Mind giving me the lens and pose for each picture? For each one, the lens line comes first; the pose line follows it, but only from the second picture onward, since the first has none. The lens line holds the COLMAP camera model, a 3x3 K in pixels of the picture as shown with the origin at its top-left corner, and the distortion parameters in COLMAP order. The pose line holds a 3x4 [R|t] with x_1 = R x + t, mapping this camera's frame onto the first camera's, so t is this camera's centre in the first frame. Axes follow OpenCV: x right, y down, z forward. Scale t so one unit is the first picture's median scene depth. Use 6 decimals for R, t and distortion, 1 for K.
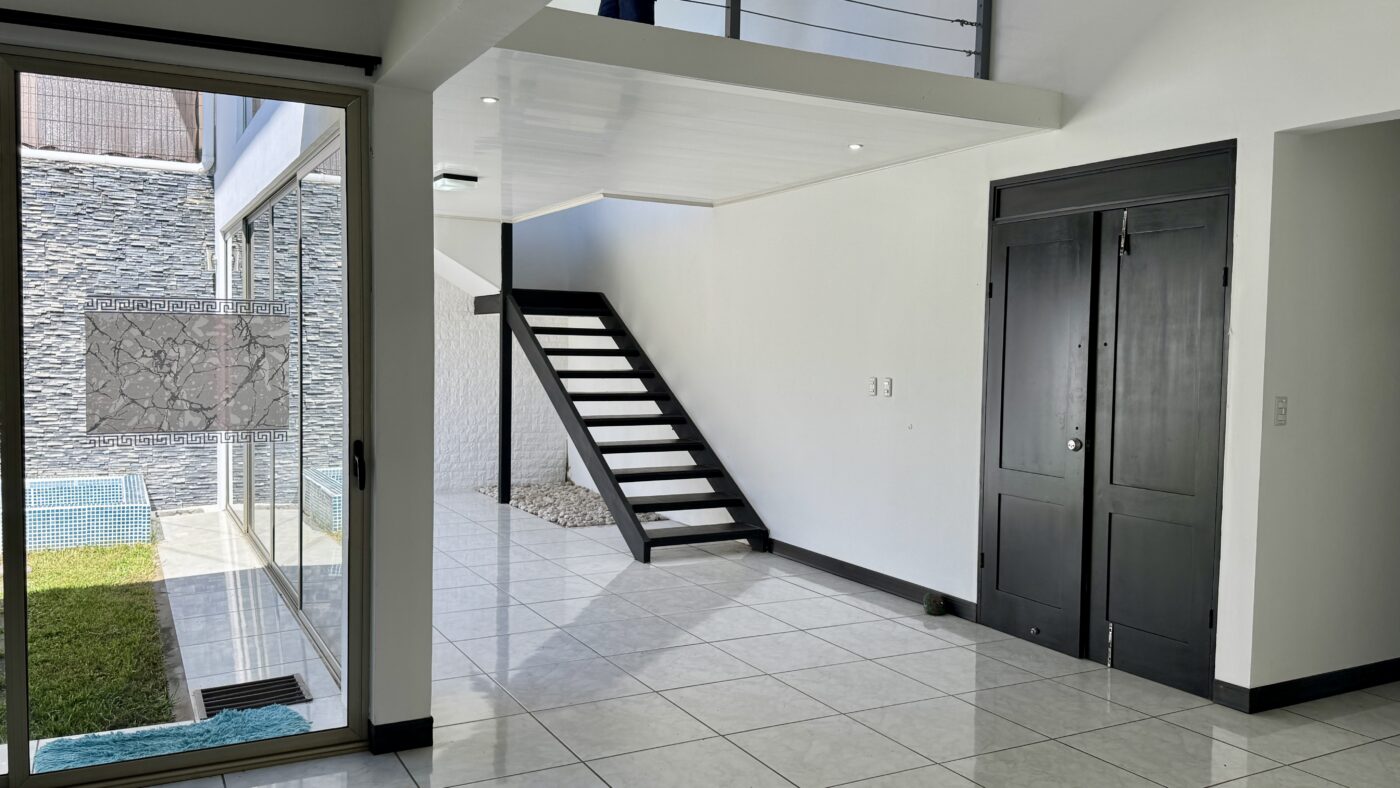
lens RADIAL K [[1111.0, 0, 697.7], [0, 1111.0, 406.3], [0, 0, 1]] dist [-0.005103, 0.008915]
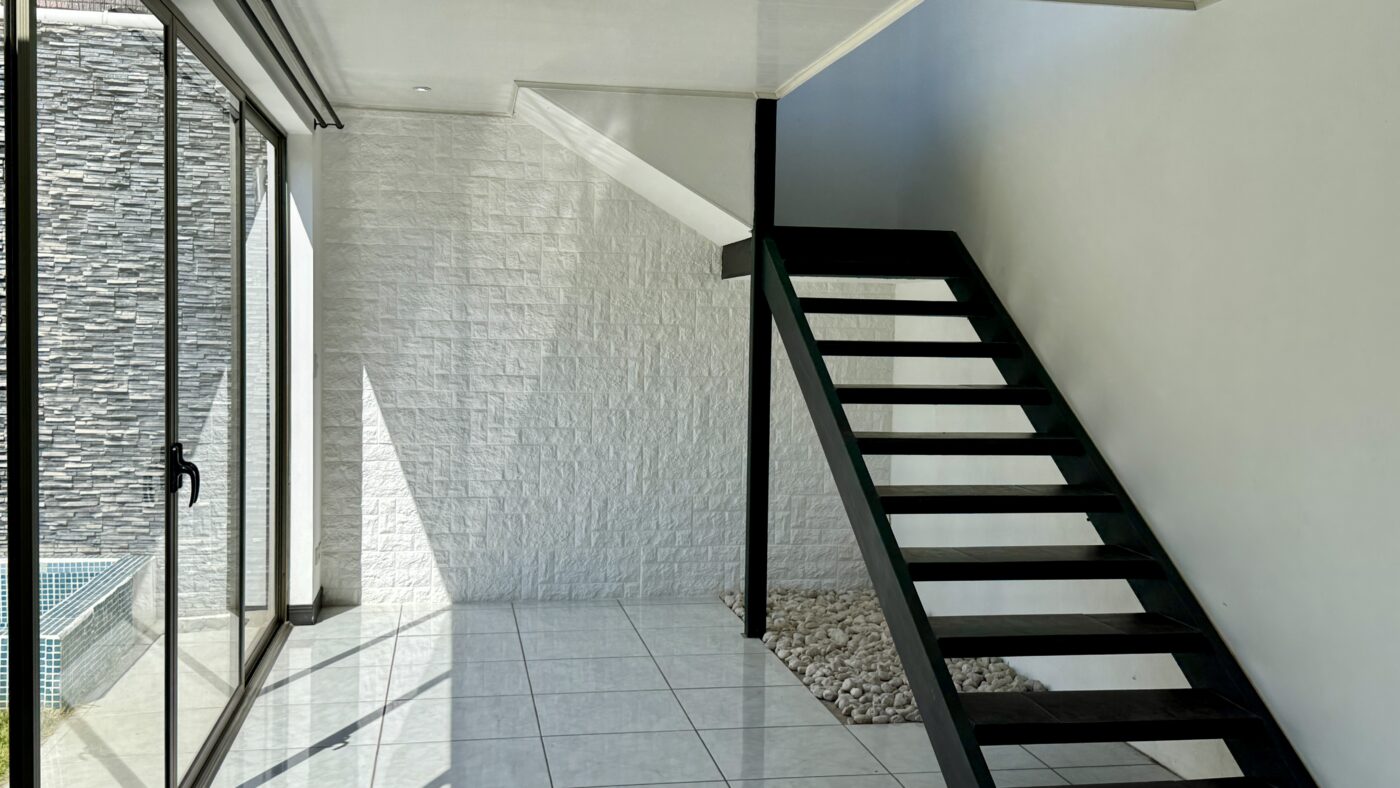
lens RADIAL K [[1403.3, 0, 698.9], [0, 1403.3, 405.2], [0, 0, 1]] dist [0.090322, 0.000000]
pose [[0.952573, 0.014579, -0.303962, 0.000389], [-0.015757, 0.999875, -0.001424, -0.021220], [0.303903, 0.006146, 0.952683, 0.375865]]
